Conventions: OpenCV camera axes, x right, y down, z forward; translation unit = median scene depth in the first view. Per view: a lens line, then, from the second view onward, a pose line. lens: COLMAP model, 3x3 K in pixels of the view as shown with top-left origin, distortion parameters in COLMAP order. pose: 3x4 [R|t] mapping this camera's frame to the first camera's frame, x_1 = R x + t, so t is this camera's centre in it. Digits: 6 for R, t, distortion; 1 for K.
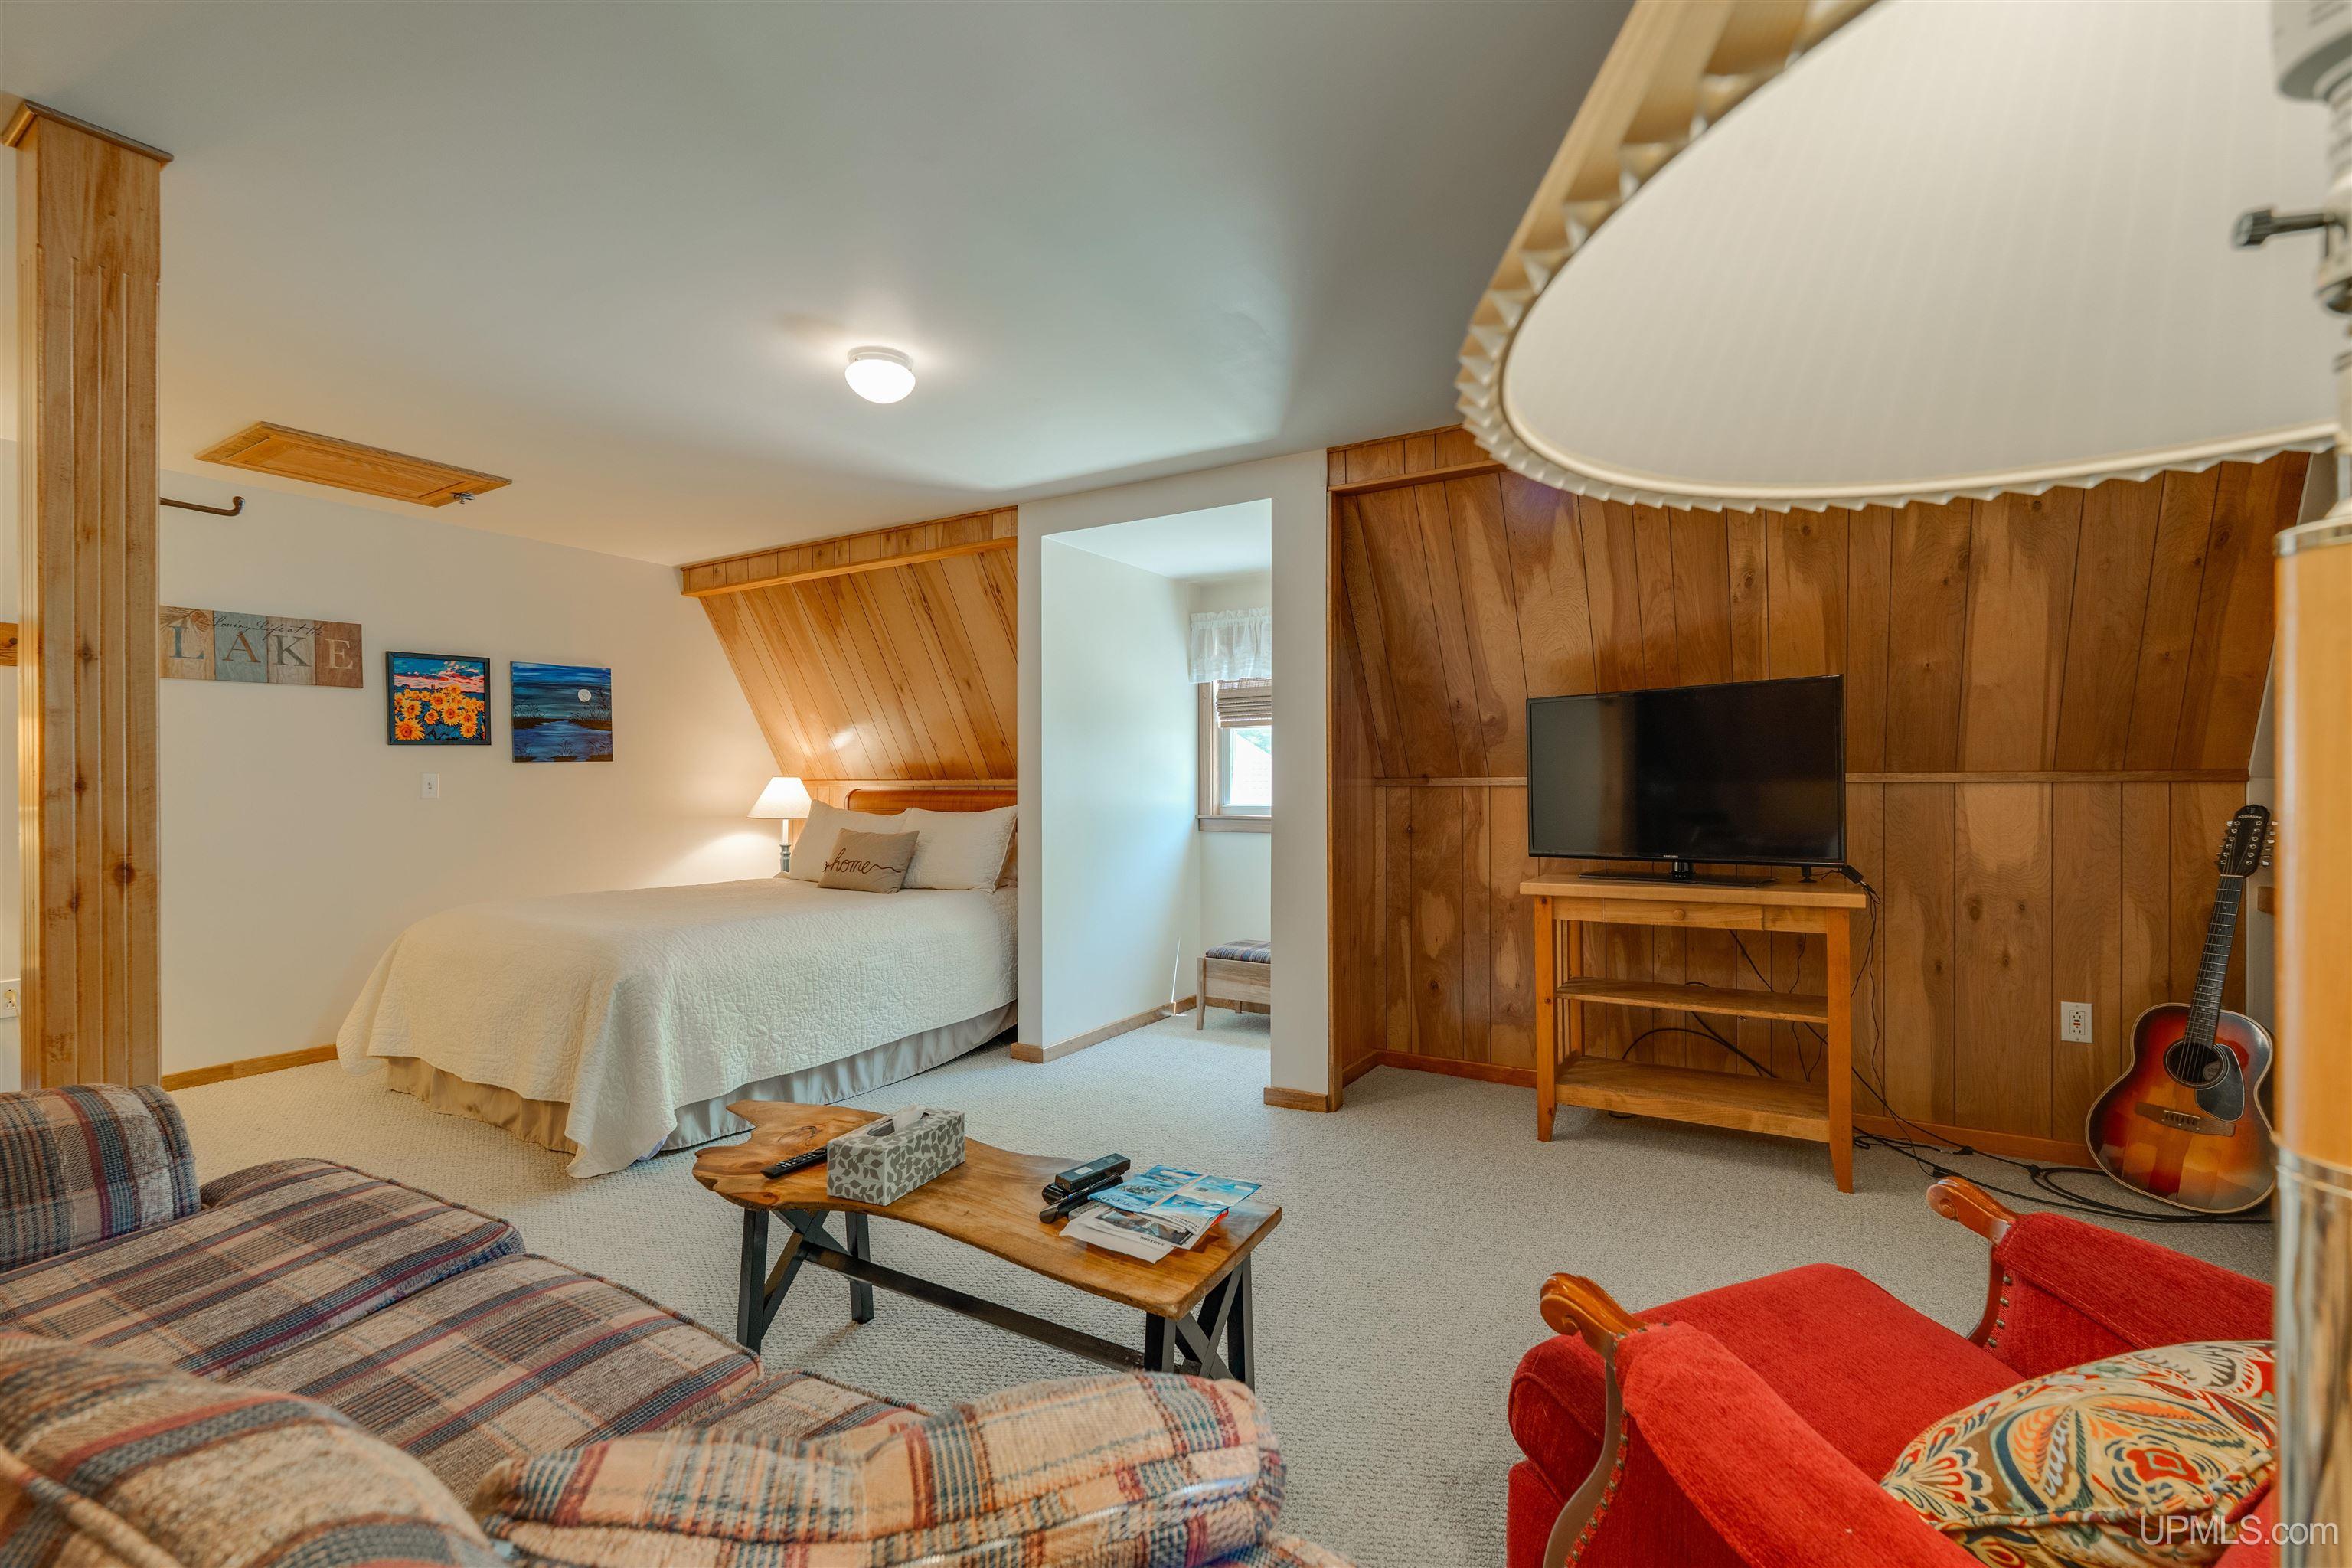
lens RADIAL K [[1021.1, 0, 1172.1], [0, 1021.1, 783.2], [0, 0, 1]] dist [-0.008885, 0.000002]
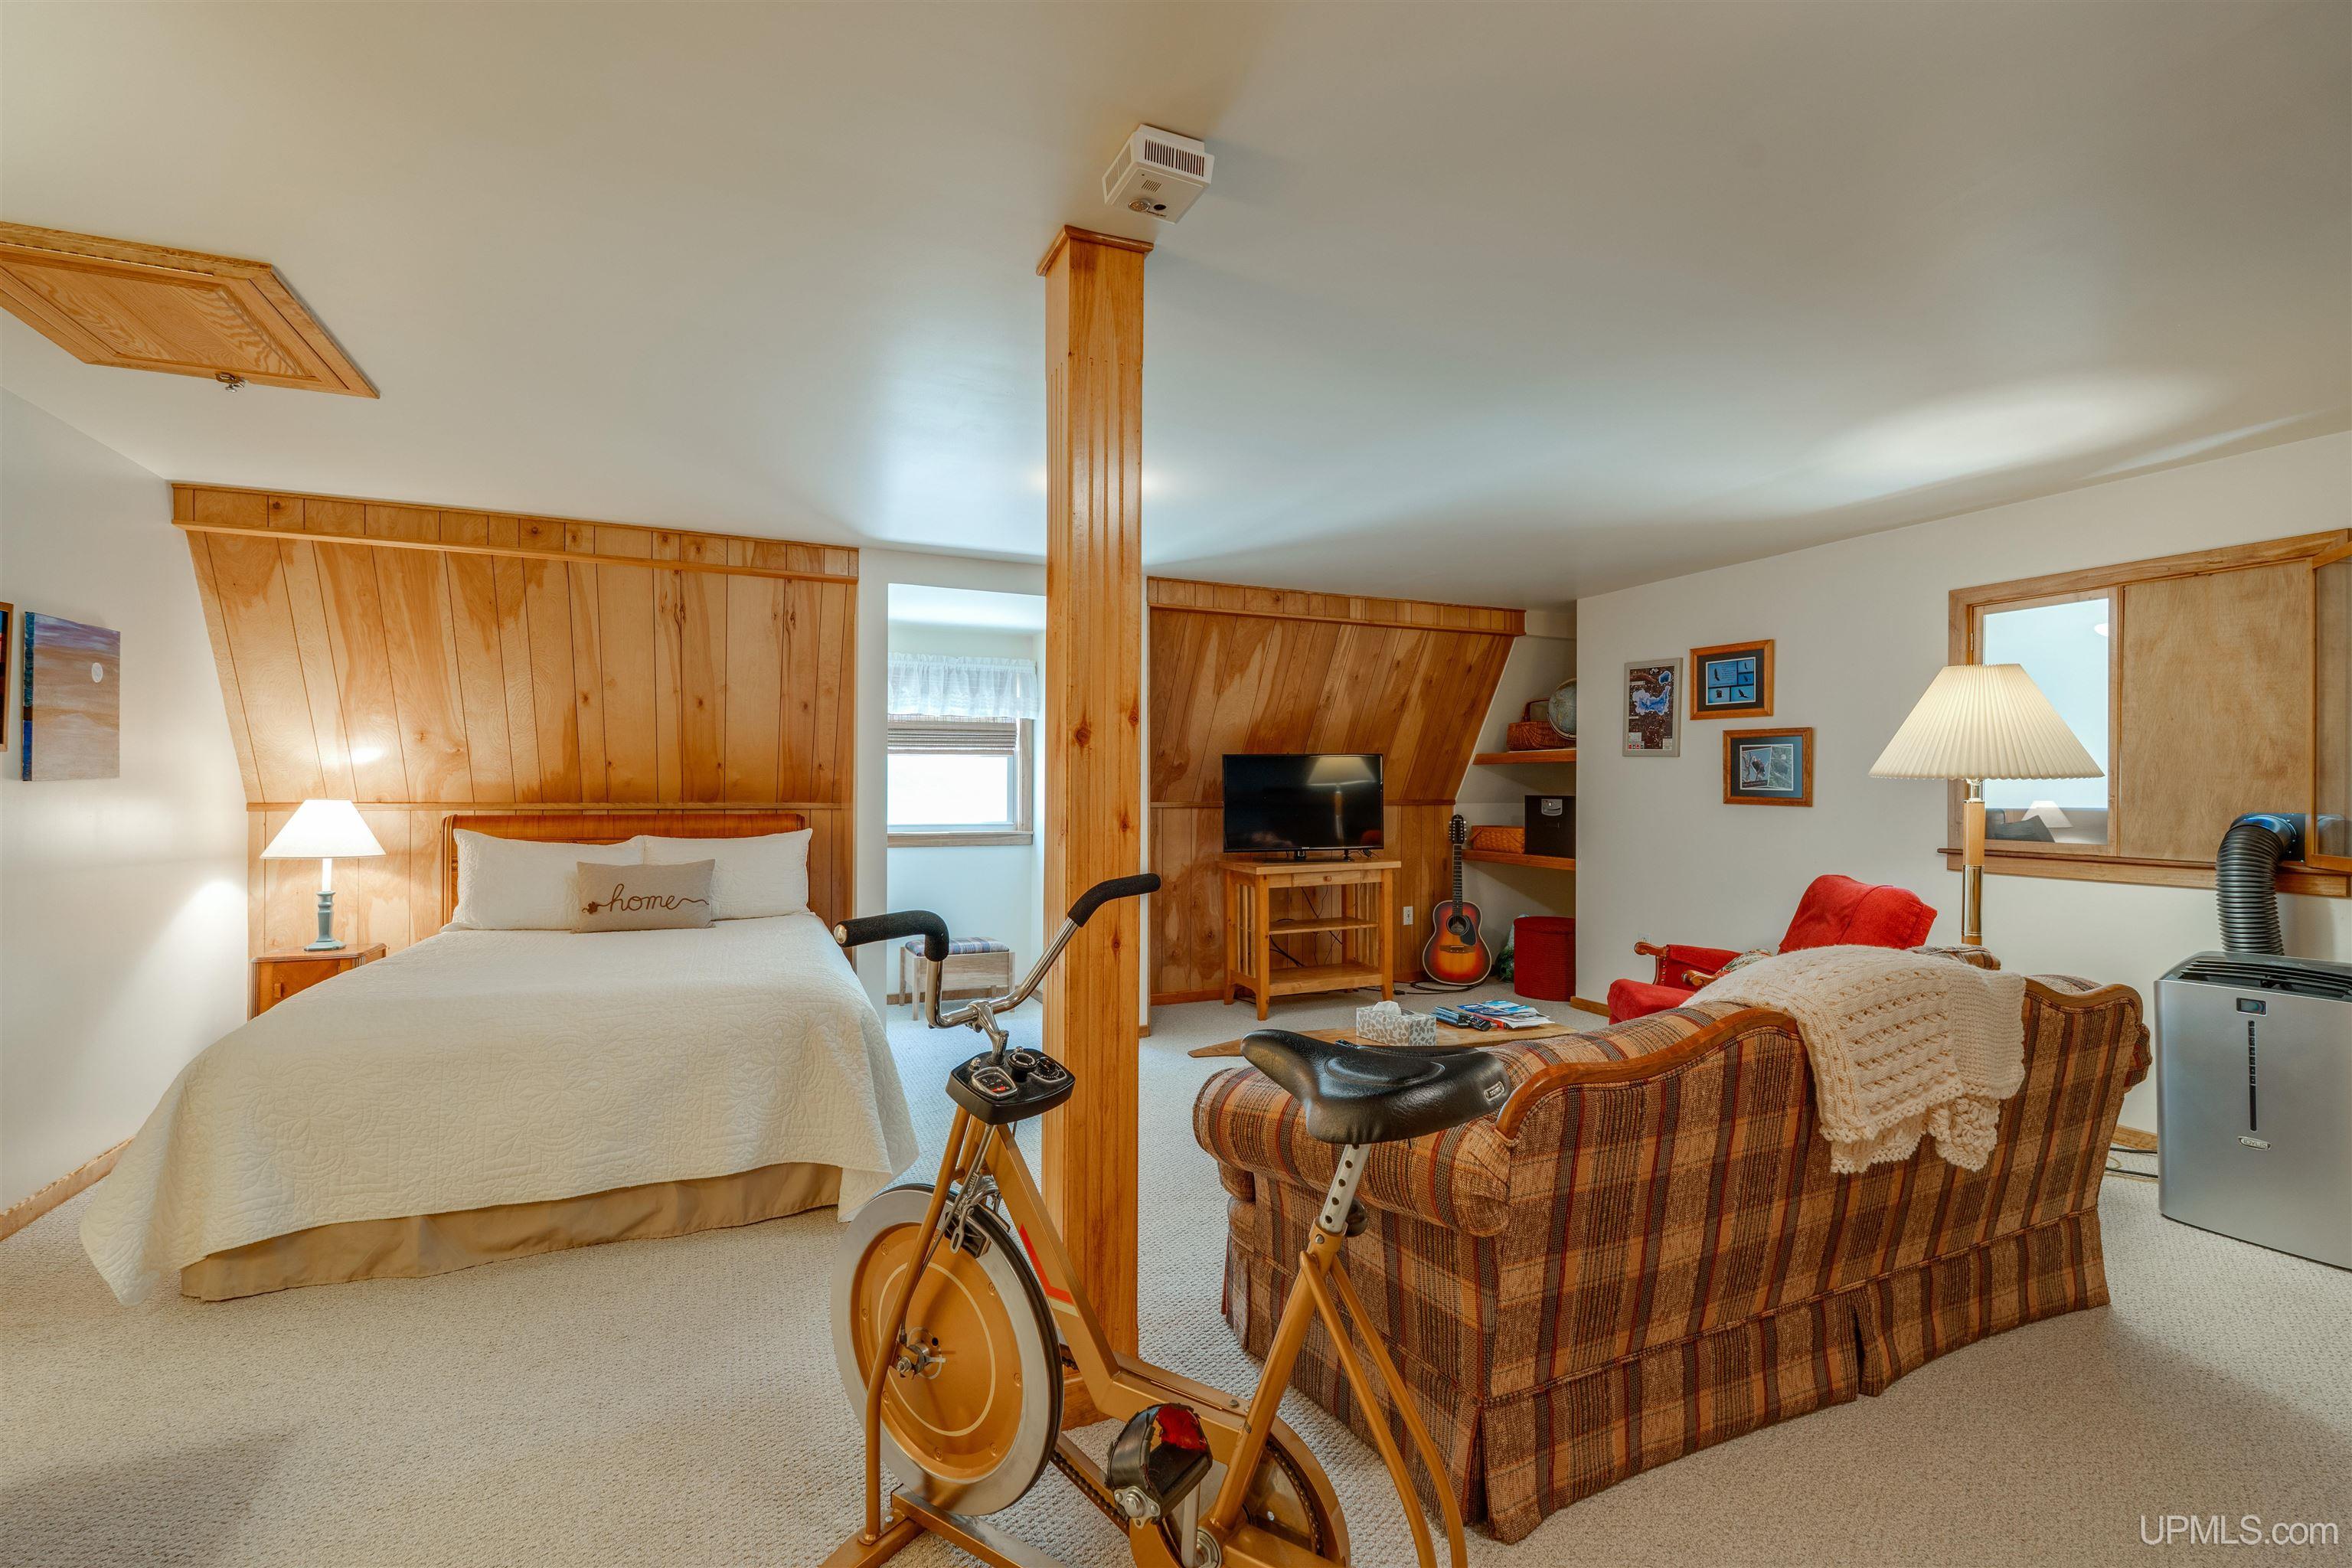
lens RADIAL K [[1021.1, 0, 1163.9], [0, 1021.1, 789.7], [0, 0, 1]] dist [-0.008885, 0.000002]
pose [[0.572794, 0.003945, 0.819690, -1.033540], [-0.003988, 0.999990, -0.002026, -0.023665], [-0.819689, -0.002109, 0.572804, 0.156882]]
